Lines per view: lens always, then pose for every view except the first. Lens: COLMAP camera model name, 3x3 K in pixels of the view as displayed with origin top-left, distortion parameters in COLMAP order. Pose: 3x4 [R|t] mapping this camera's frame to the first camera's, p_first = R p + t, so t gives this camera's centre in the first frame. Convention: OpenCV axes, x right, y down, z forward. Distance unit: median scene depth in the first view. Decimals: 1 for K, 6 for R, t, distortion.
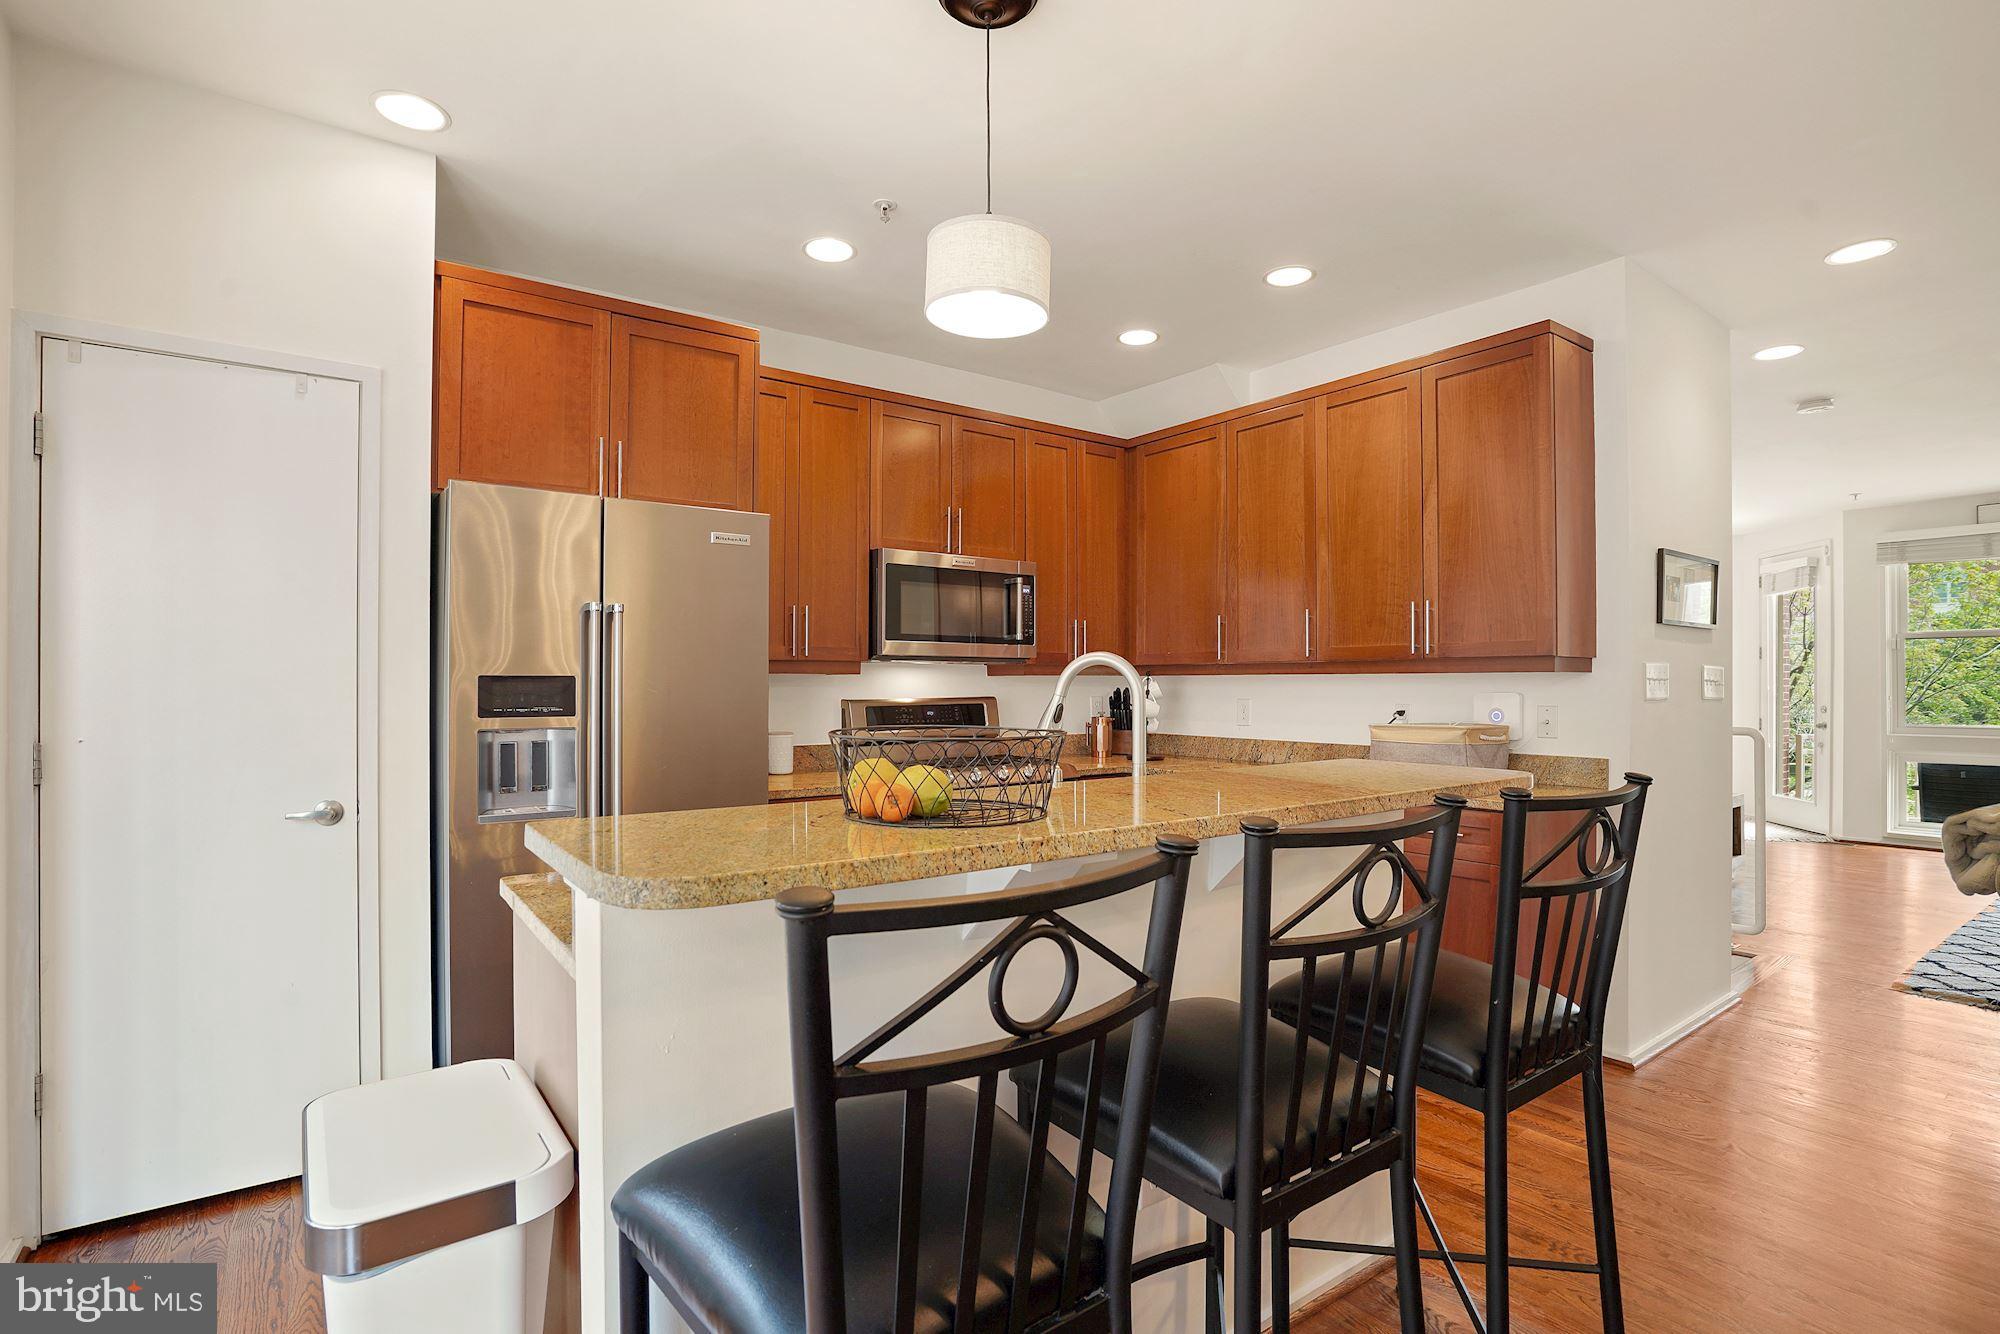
lens RADIAL K [[937.6, 0, 994.8], [0, 937.6, 671.2], [0, 0, 1]] dist [-0.026270, 0.000341]
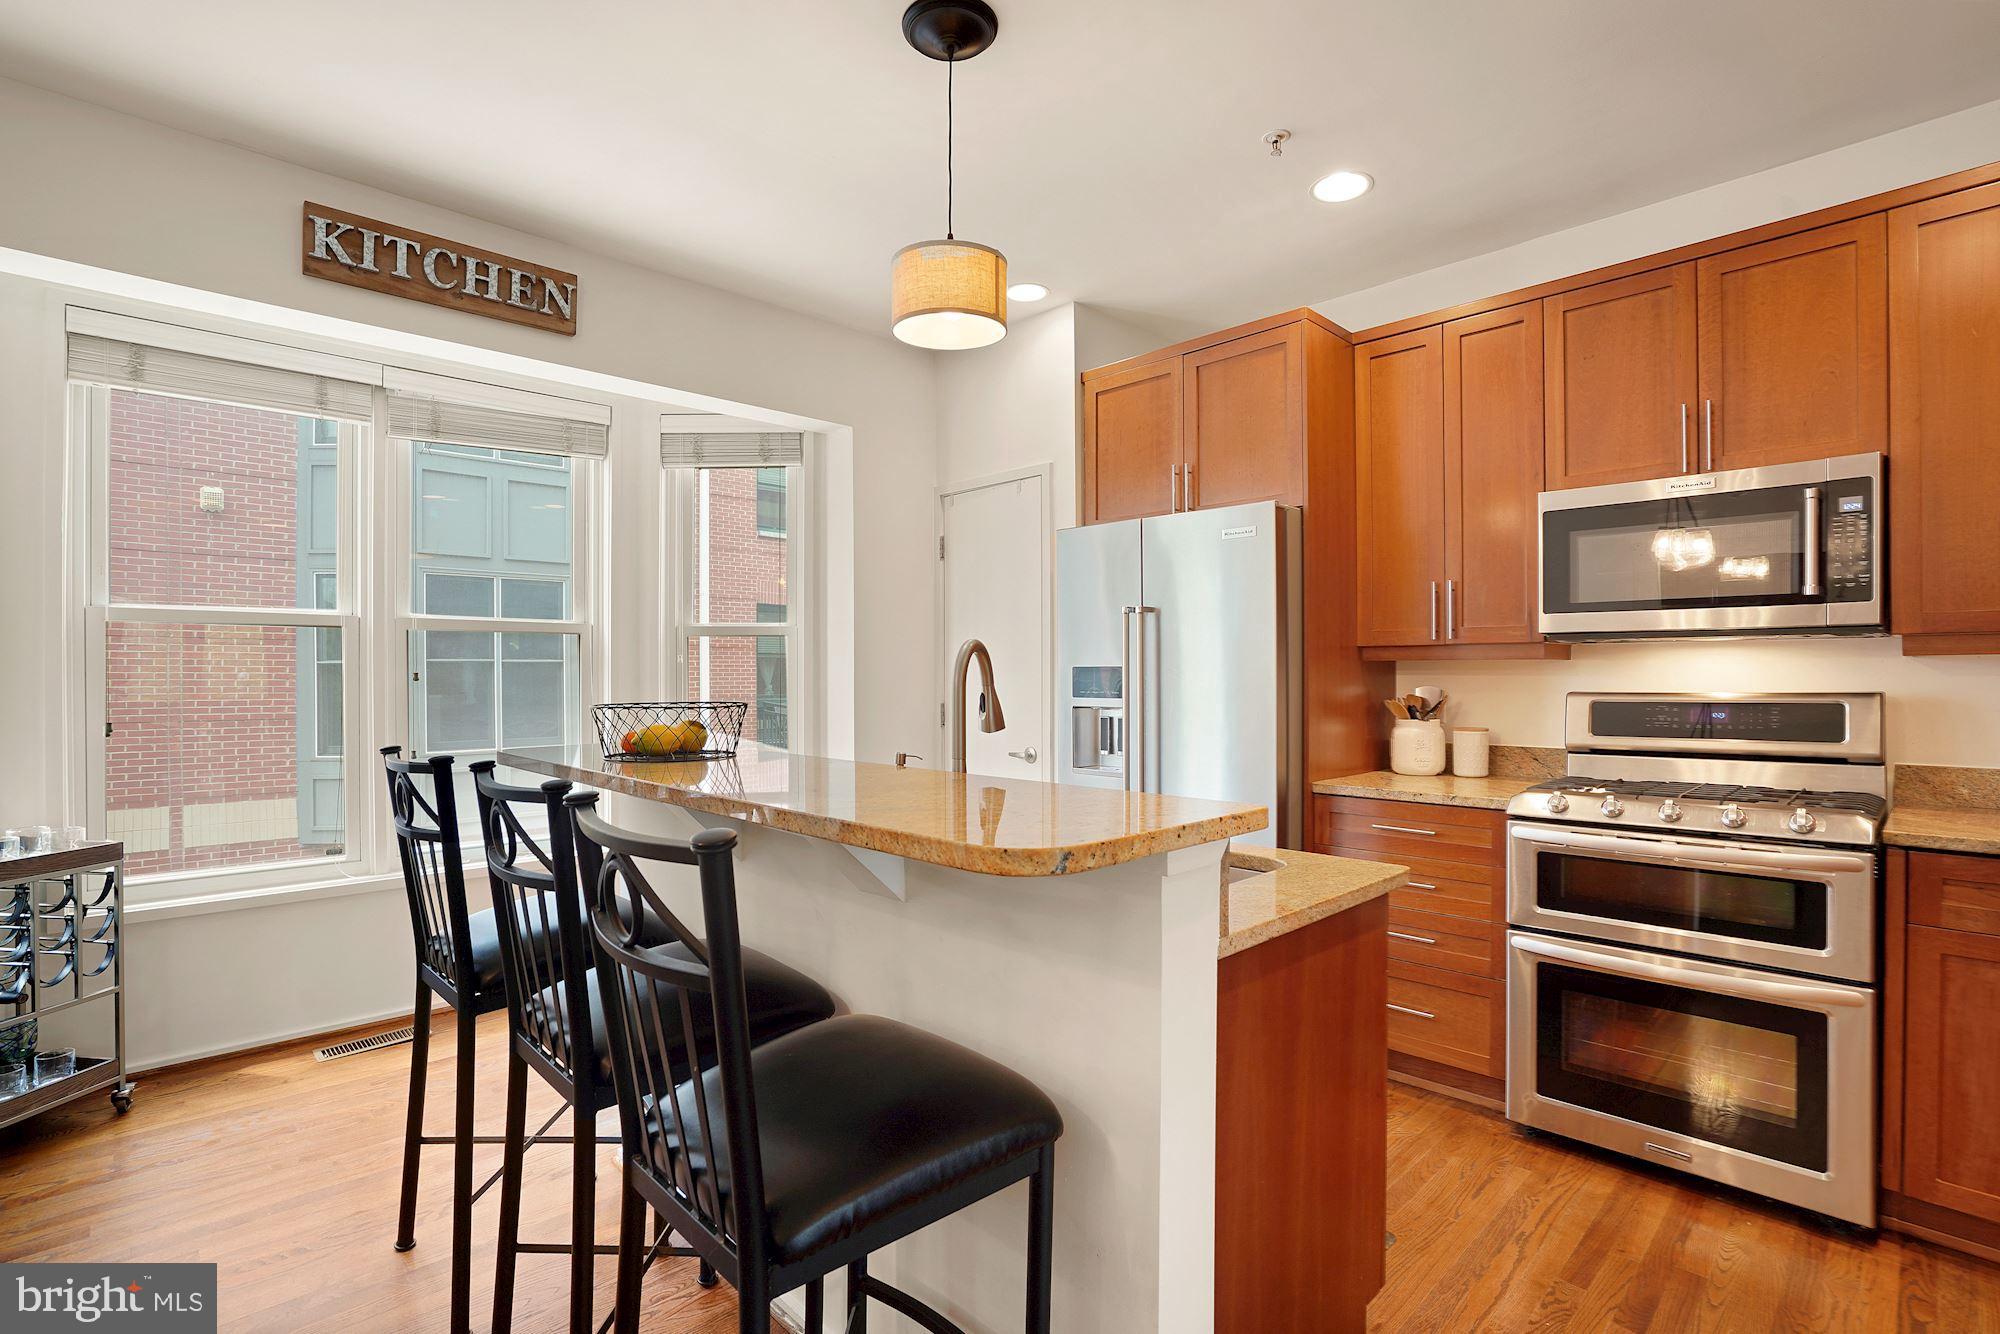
lens RADIAL K [[932.3, 0, 1027.9], [0, 932.3, 674.7], [0, 0, 1]] dist [-0.021521, 0.000670]
pose [[0.182570, -0.001141, -0.983192, 0.657344], [0.015440, 0.999879, 0.001706, 0.010455], [0.983072, -0.015492, 0.182565, 0.553987]]
